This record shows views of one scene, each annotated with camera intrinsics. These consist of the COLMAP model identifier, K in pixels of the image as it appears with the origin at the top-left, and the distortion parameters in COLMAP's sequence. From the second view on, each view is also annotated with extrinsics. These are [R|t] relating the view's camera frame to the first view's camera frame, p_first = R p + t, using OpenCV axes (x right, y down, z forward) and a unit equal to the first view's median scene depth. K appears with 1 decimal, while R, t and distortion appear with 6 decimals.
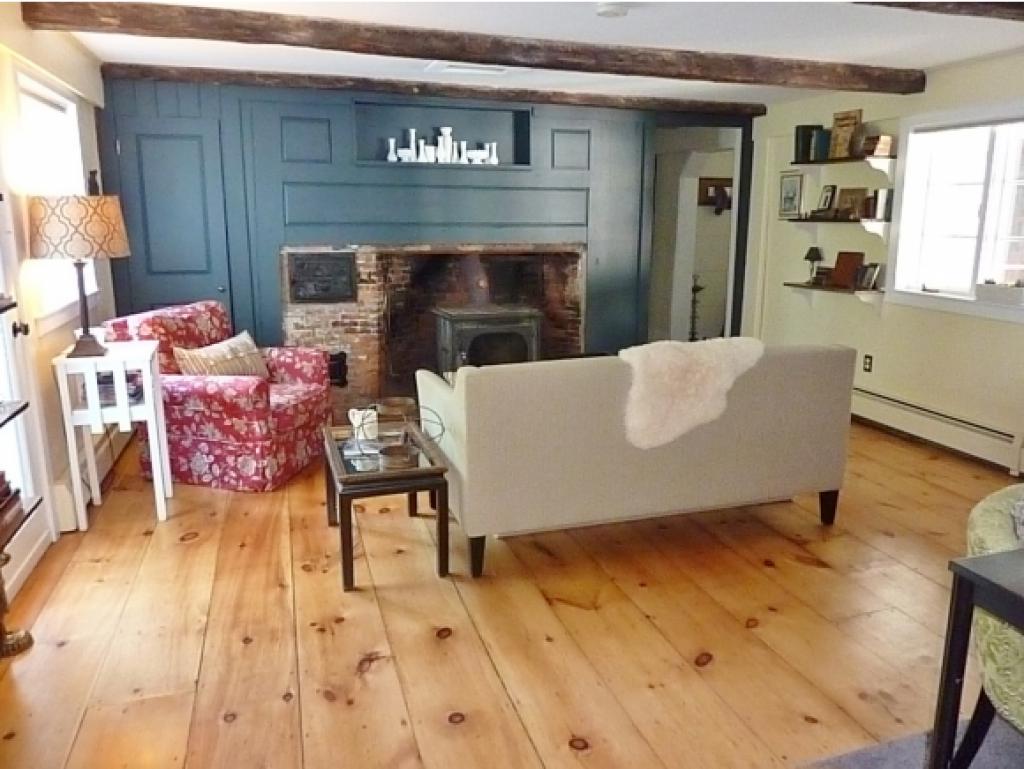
lens RADIAL K [[759.6, 0, 512.0], [0, 759.6, 384.5], [0, 0, 1]] dist [-0.023753, -0.010154]
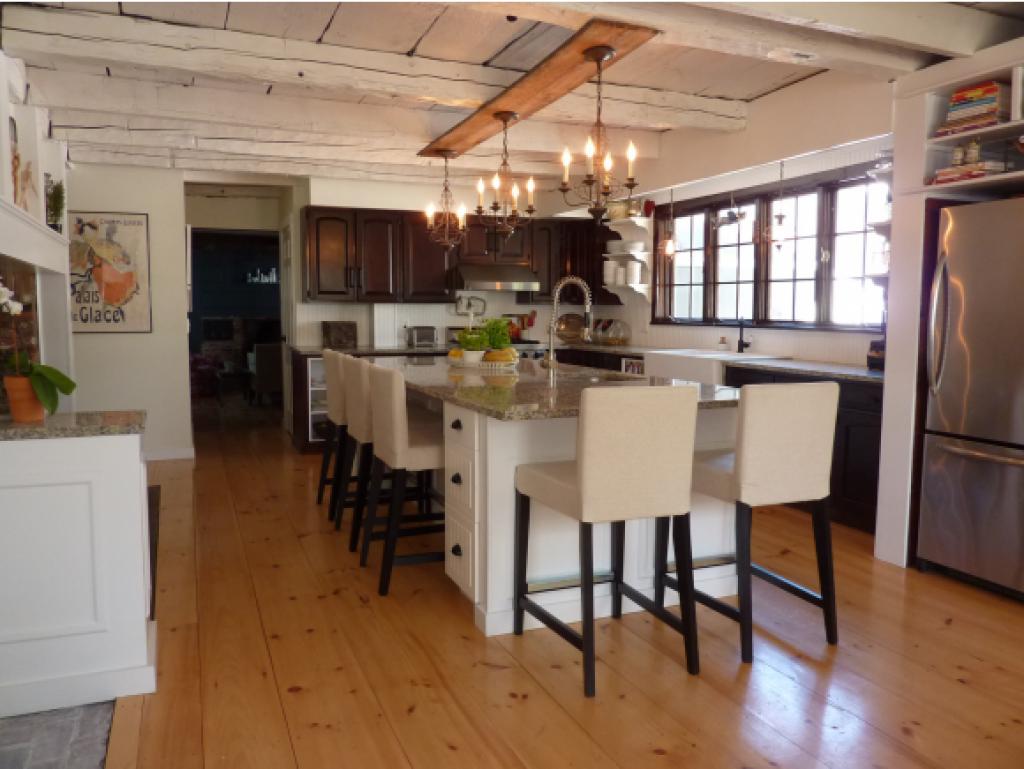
lens RADIAL K [[759.6, 0, 512.0], [0, 759.6, 384.5], [0, 0, 1]] dist [-0.023753, -0.010154]
pose [[0.994592, 0.000107, 0.103860, 0.415141], [0.012716, 0.992350, -0.122798, 0.327538], [-0.103079, 0.123455, 0.986982, -1.393145]]
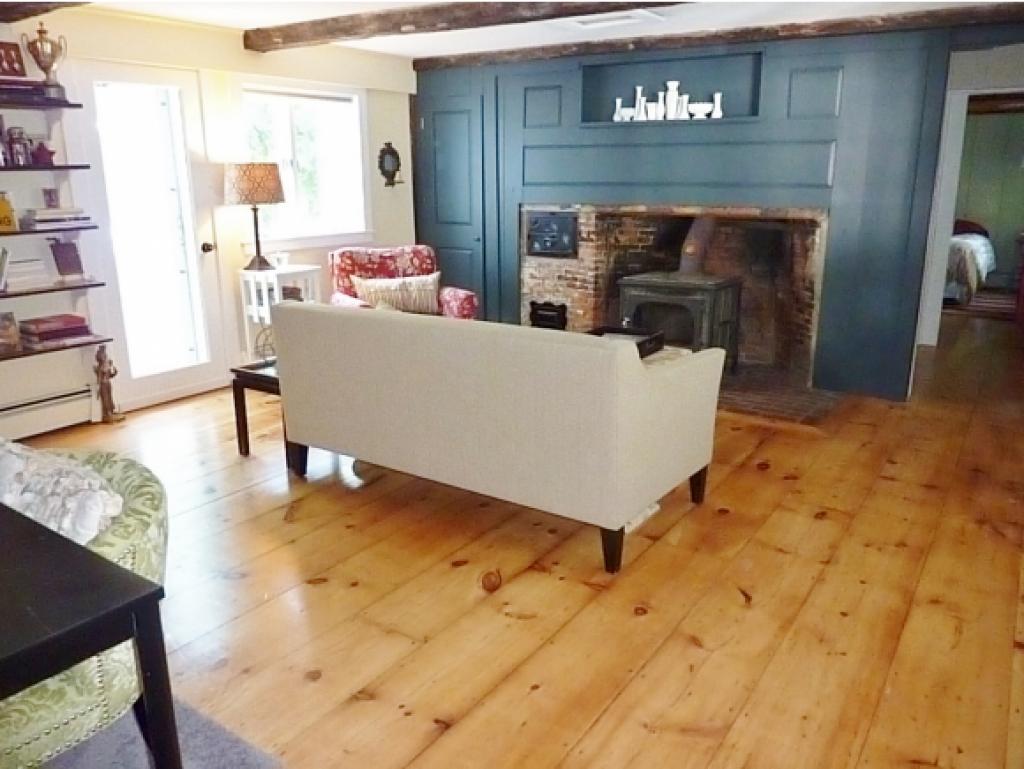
lens RADIAL K [[759.6, 0, 512.0], [0, 759.6, 384.5], [0, 0, 1]] dist [-0.023753, -0.010154]
pose [[0.620945, 0.199276, -0.758100, 0.579879], [-0.165545, 0.978669, 0.121660, -0.051322], [0.766173, 0.049955, 0.640689, 0.263298]]
